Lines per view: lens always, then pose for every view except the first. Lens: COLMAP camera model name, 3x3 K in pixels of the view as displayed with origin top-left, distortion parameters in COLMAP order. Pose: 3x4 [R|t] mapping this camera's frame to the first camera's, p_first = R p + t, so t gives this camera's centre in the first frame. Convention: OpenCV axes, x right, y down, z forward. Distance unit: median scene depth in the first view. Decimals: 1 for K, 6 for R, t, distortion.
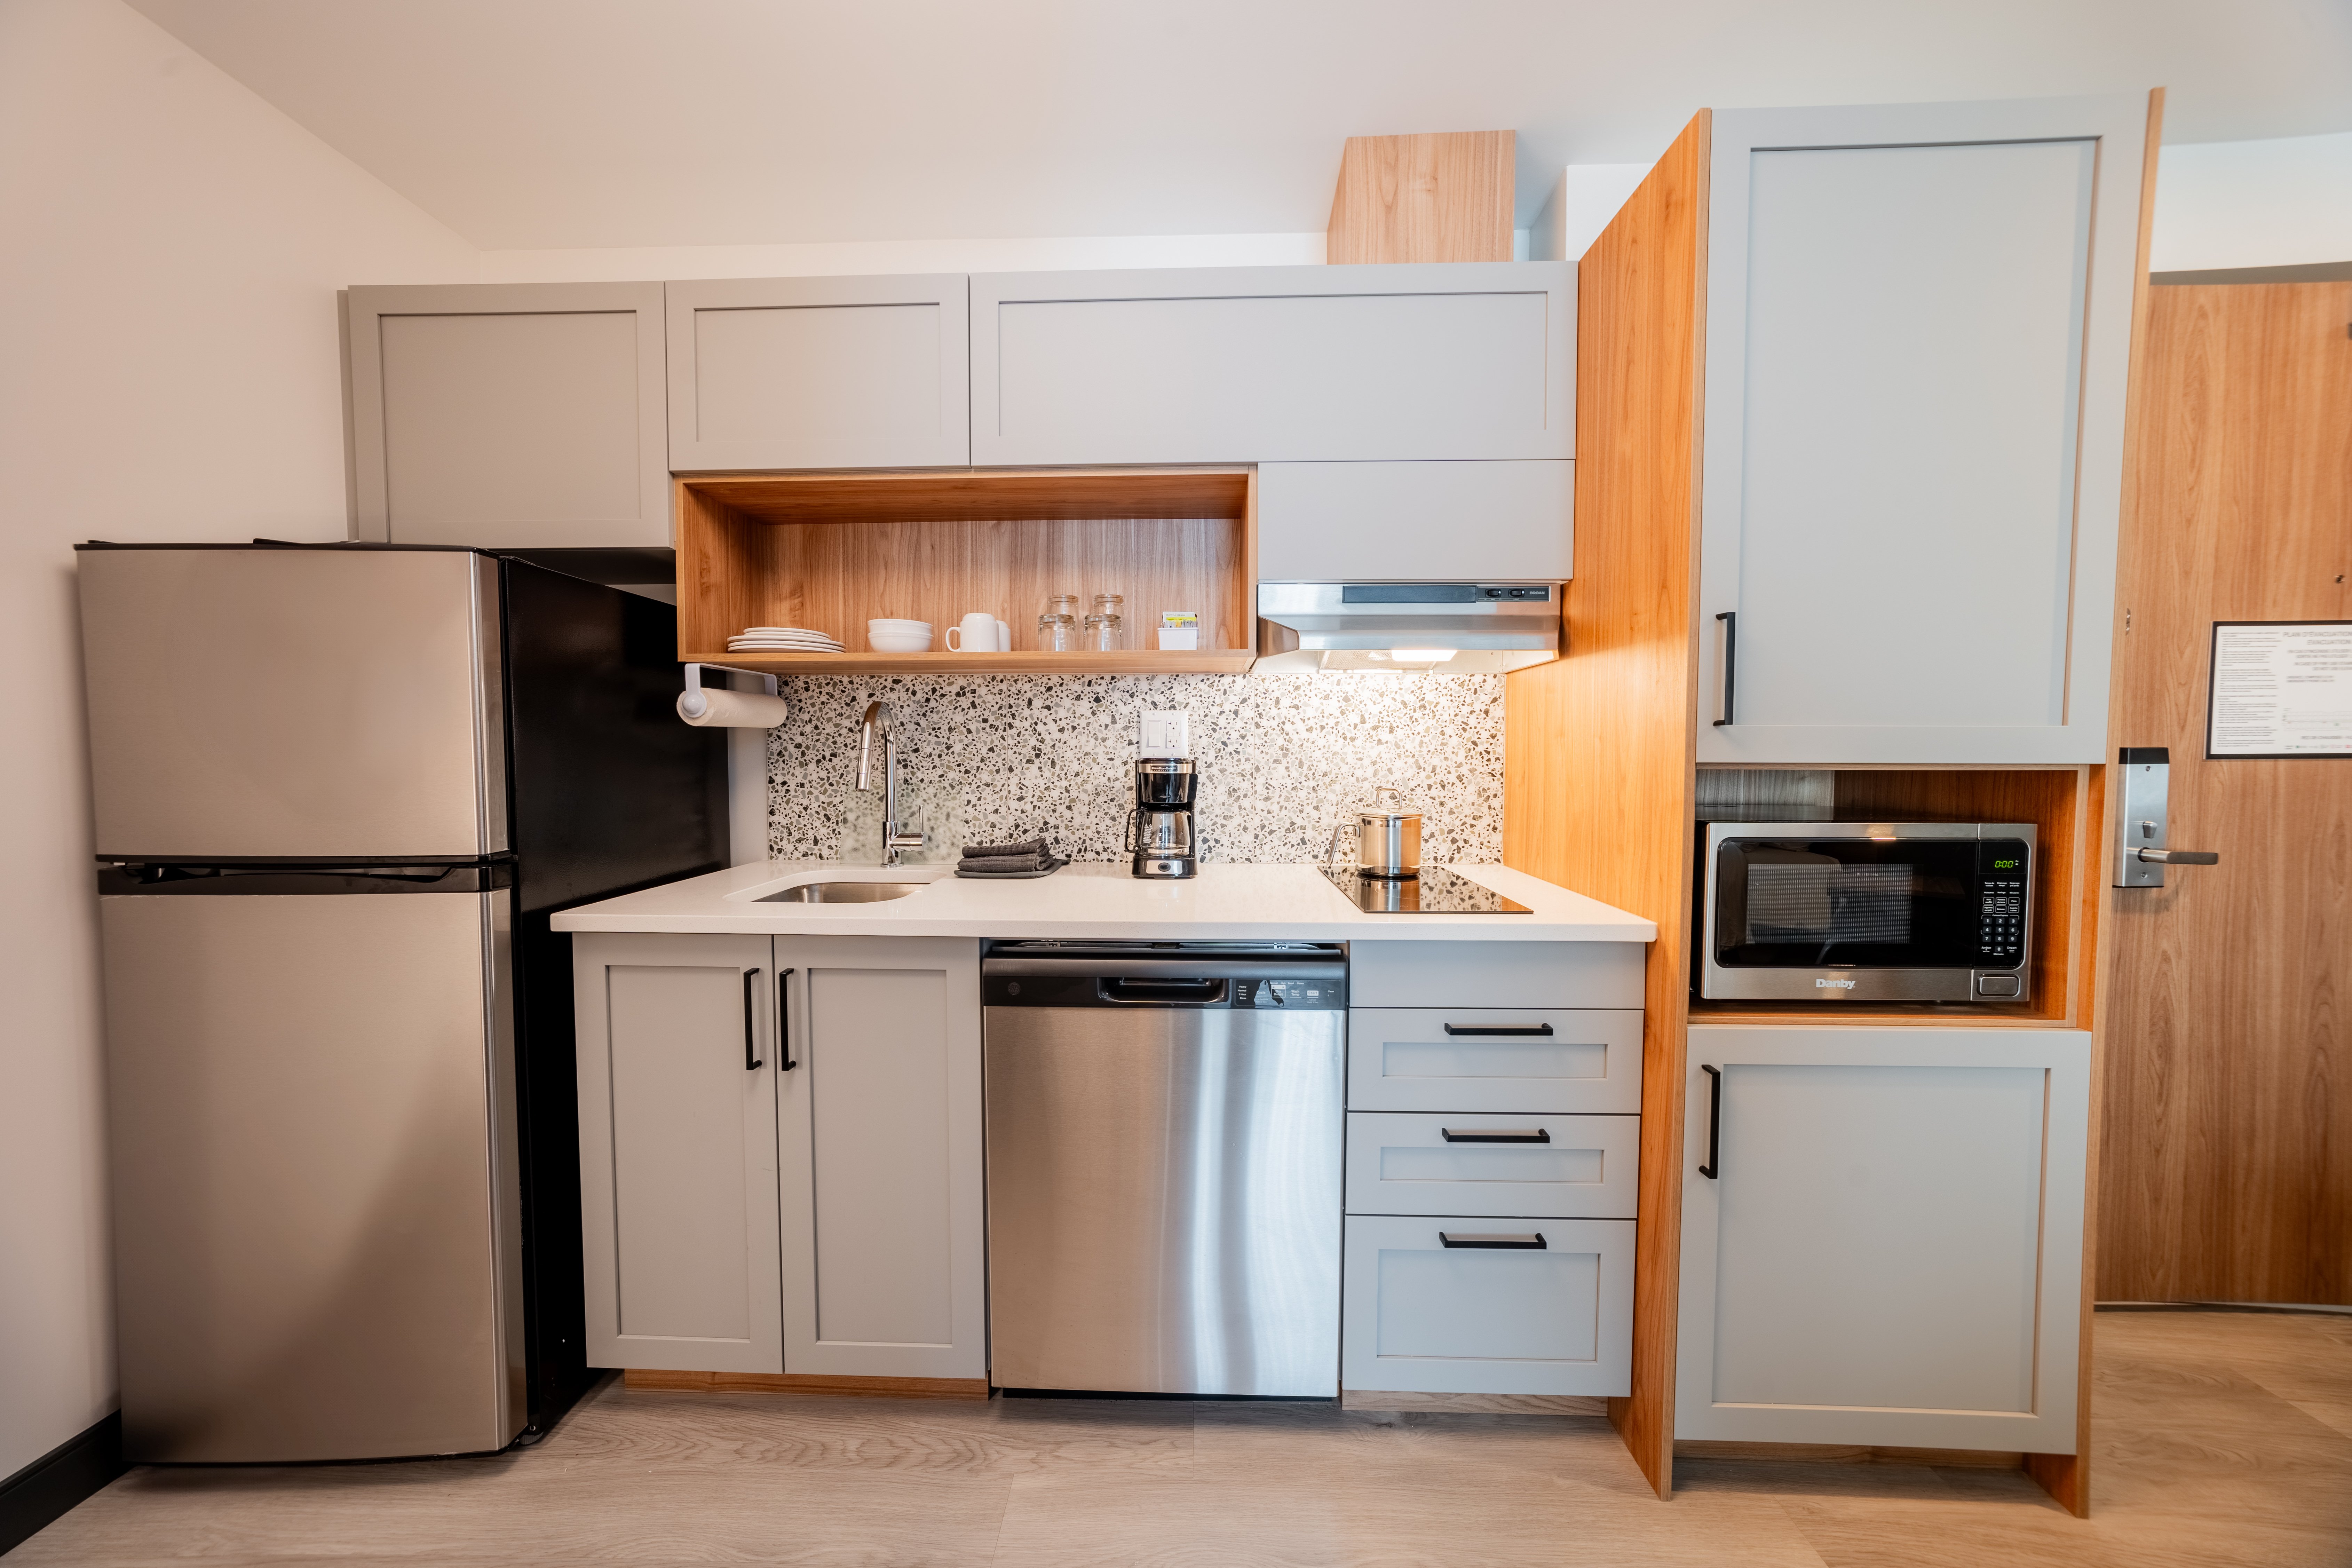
lens RADIAL K [[782.0, 0, 1184.9], [0, 782.0, 779.2], [0, 0, 1]] dist [-0.006056, 0.001571]
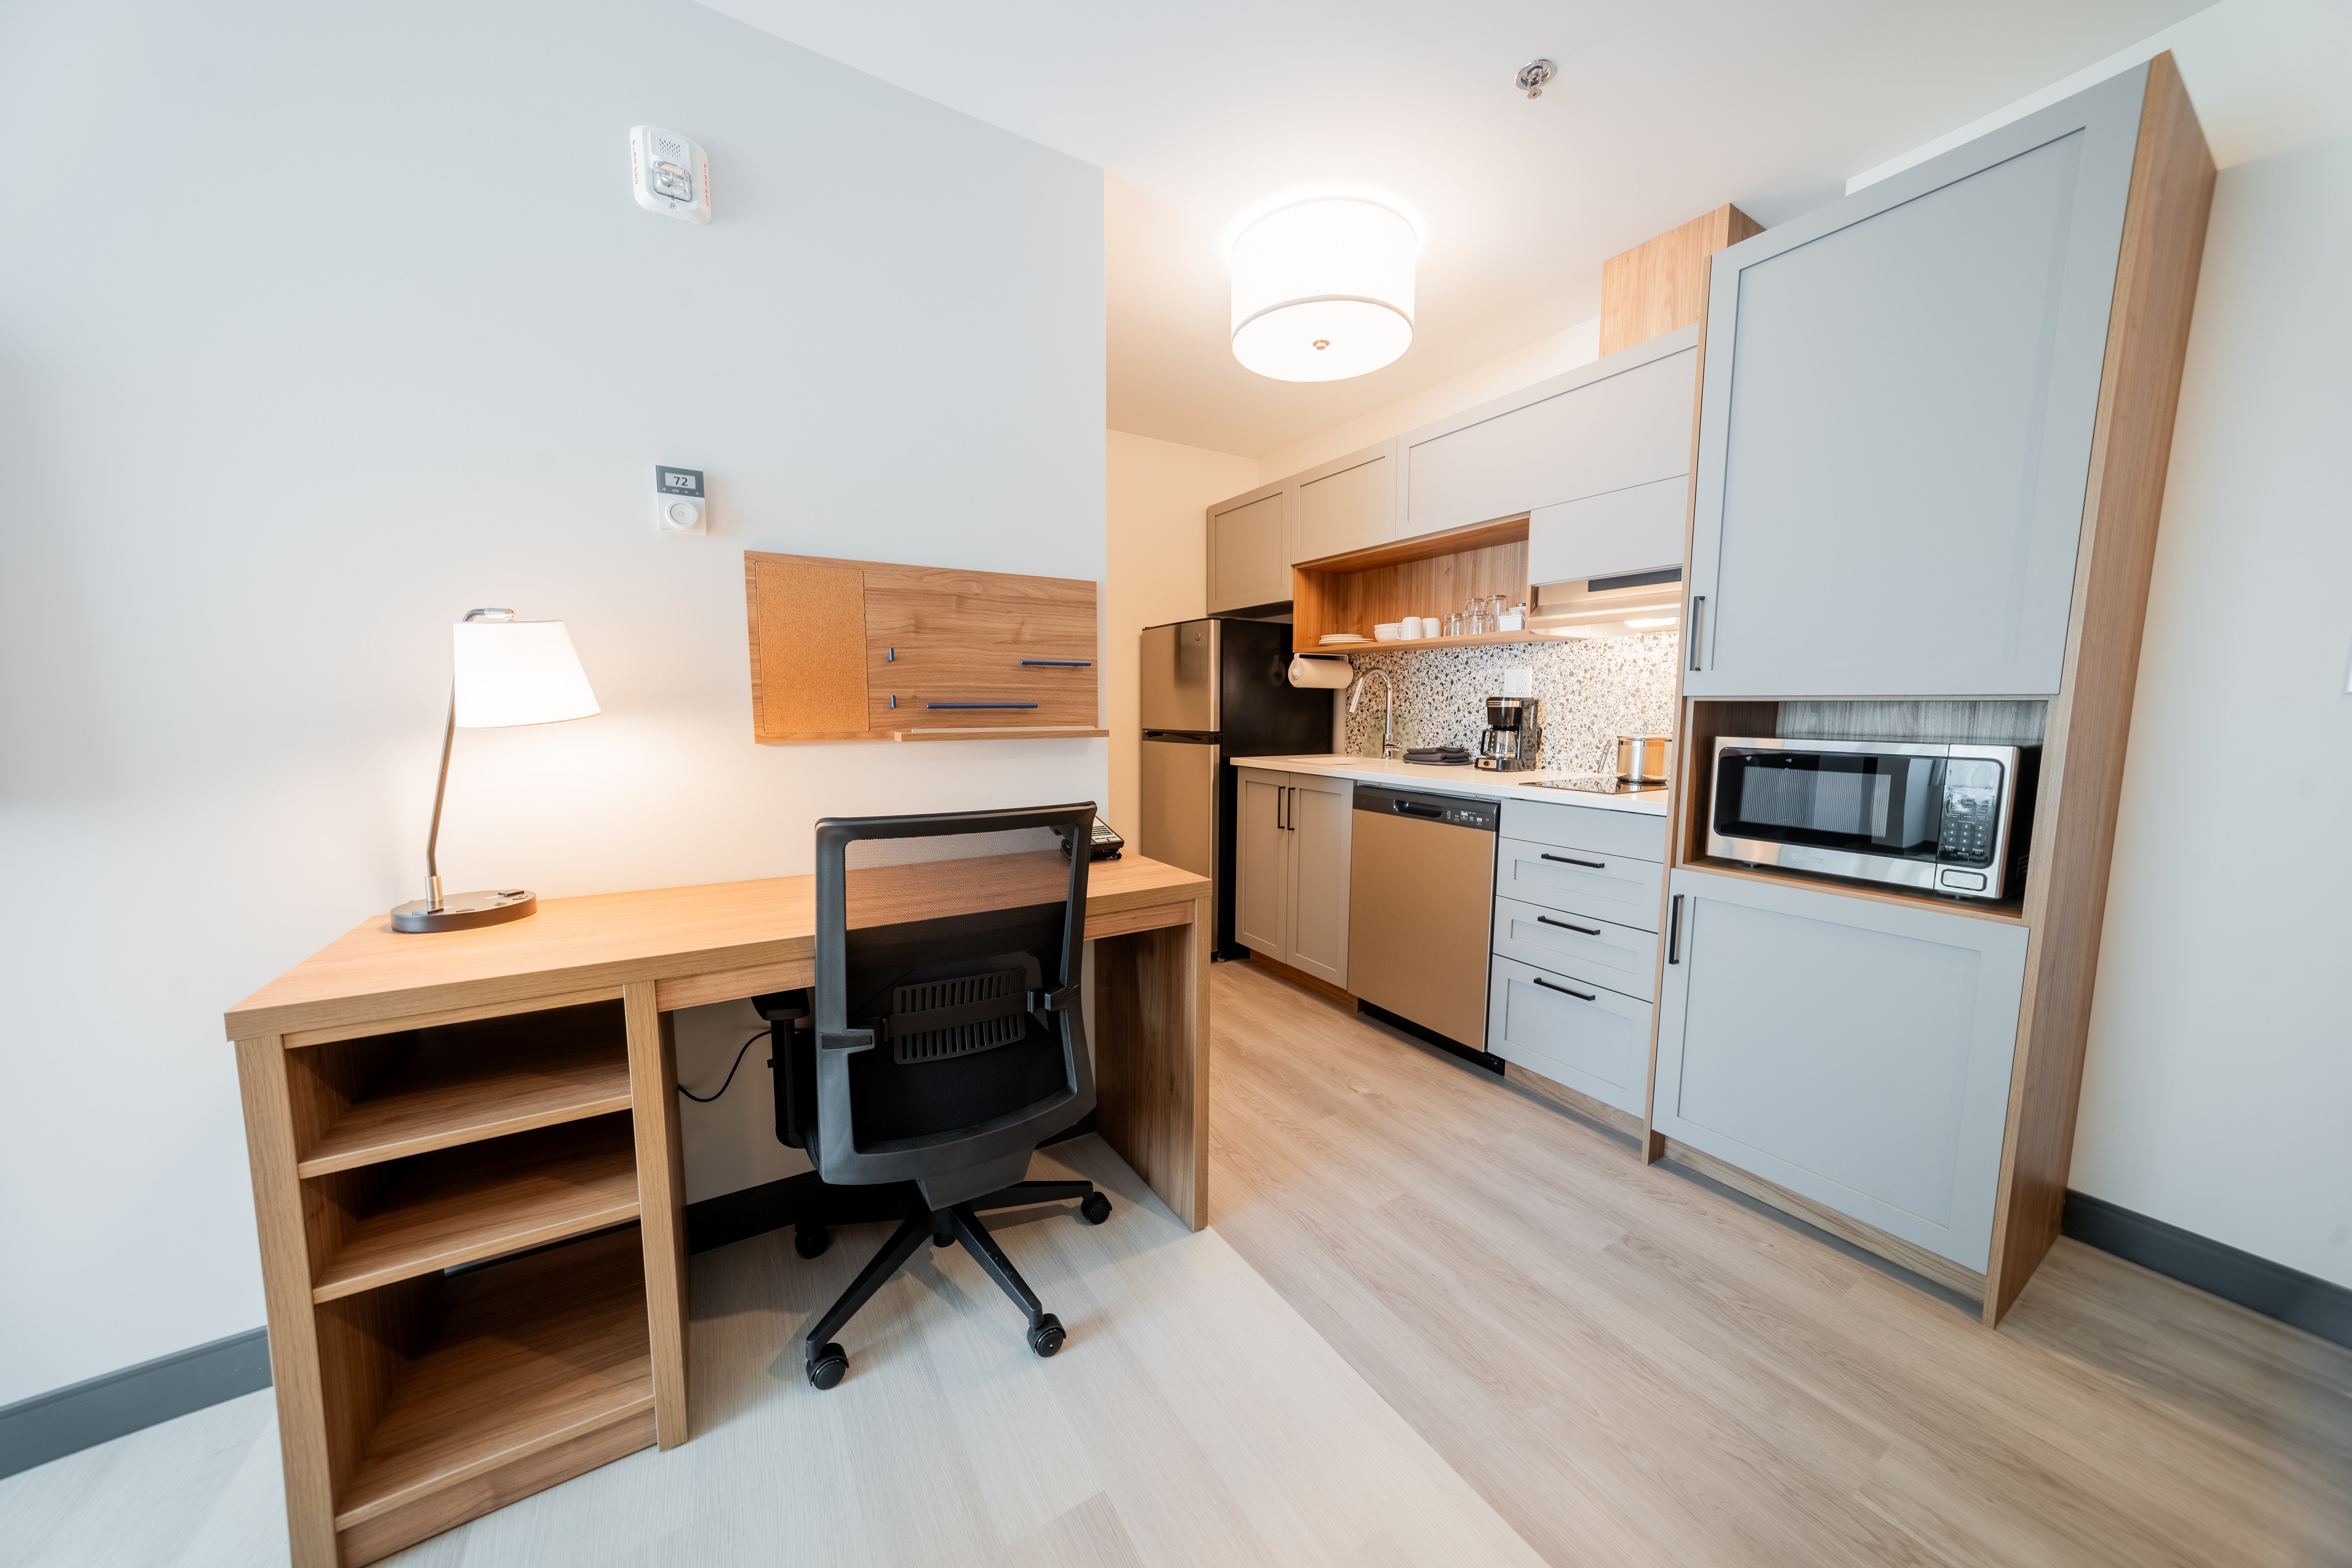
lens RADIAL K [[800.3, 0, 1190.8], [0, 800.3, 783.7], [0, 0, 1]] dist [-0.015165, 0.007208]
pose [[0.553467, 0.081736, -0.828851, 1.075884], [-0.040280, 0.996635, 0.071385, 0.063506], [0.831897, -0.006123, 0.554897, -0.471377]]
